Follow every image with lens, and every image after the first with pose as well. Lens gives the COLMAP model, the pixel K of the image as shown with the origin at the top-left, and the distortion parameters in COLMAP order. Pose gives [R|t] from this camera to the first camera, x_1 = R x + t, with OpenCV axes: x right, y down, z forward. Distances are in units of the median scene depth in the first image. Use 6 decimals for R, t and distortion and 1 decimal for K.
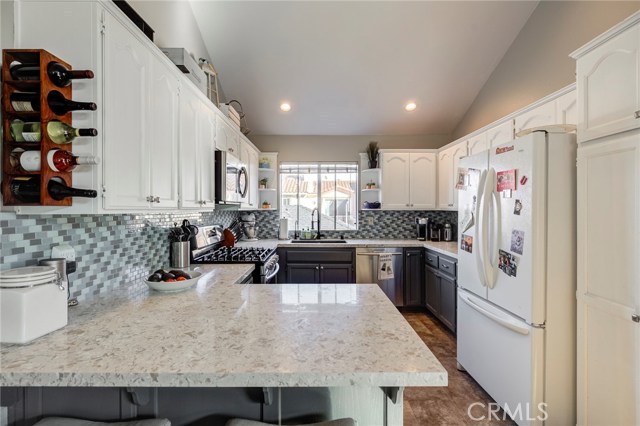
lens RADIAL K [[305.6, 0, 320.8], [0, 305.6, 209.2], [0, 0, 1]] dist [-0.002685, -0.000262]
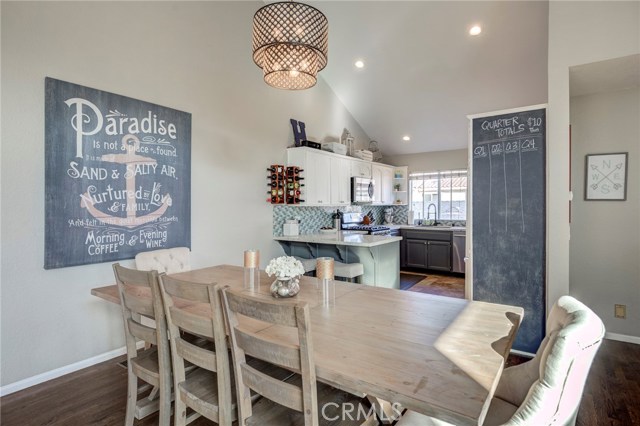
lens RADIAL K [[336.8, 0, 315.2], [0, 336.8, 208.9], [0, 0, 1]] dist [0.001172, -0.000222]
pose [[0.803395, 0.005084, -0.595424, 0.486770], [0.002683, 0.999922, 0.012158, 0.000023], [0.595440, -0.011365, 0.803320, -0.596614]]
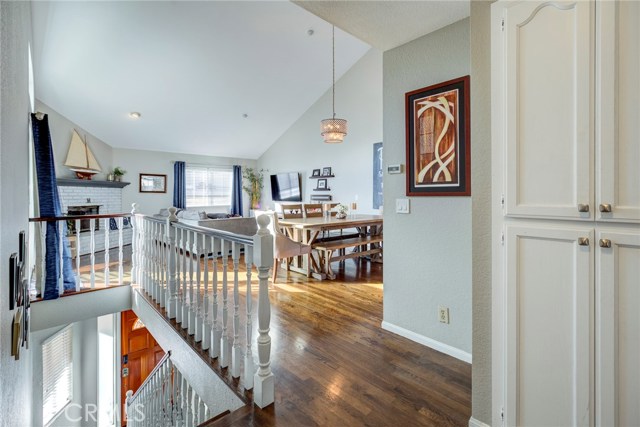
lens RADIAL K [[295.9, 0, 320.0], [0, 295.9, 196.2], [0, 0, 1]] dist [-0.002018, 0.000082]
pose [[-0.742233, 0.002806, -0.670136, 0.988595], [-0.002036, 0.999977, 0.006441, 0.037424], [0.670139, 0.006145, -0.742210, 0.556456]]
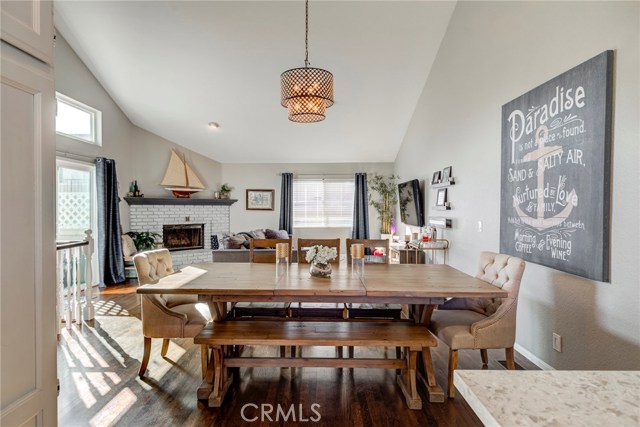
lens RADIAL K [[343.6, 0, 320.0], [0, 343.6, 213.5], [0, 0, 1]] dist [0.000368, -0.000049]
pose [[-0.999962, -0.001910, 0.008454, 0.161143], [-0.001708, 0.999714, 0.023862, 0.000868], [-0.008497, 0.023846, -0.999680, 0.394624]]
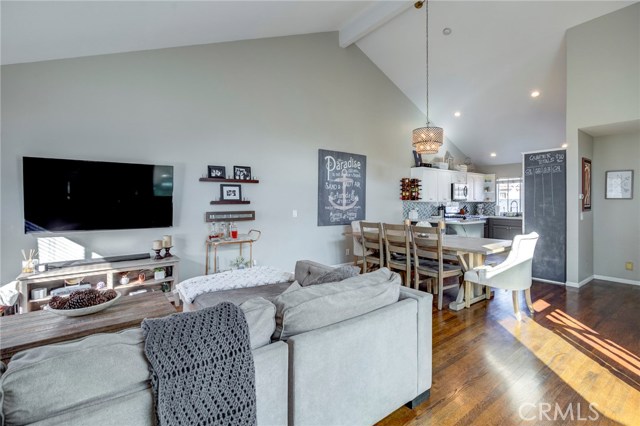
lens RADIAL K [[290.9, 0, 318.5], [0, 290.9, 201.8], [0, 0, 1]] dist [-0.003823, 0.000144]
pose [[0.577840, 0.002025, -0.816148, 0.796826], [-0.002542, 0.999997, 0.000681, 0.004951], [0.816146, 0.001681, 0.577843, -1.144966]]
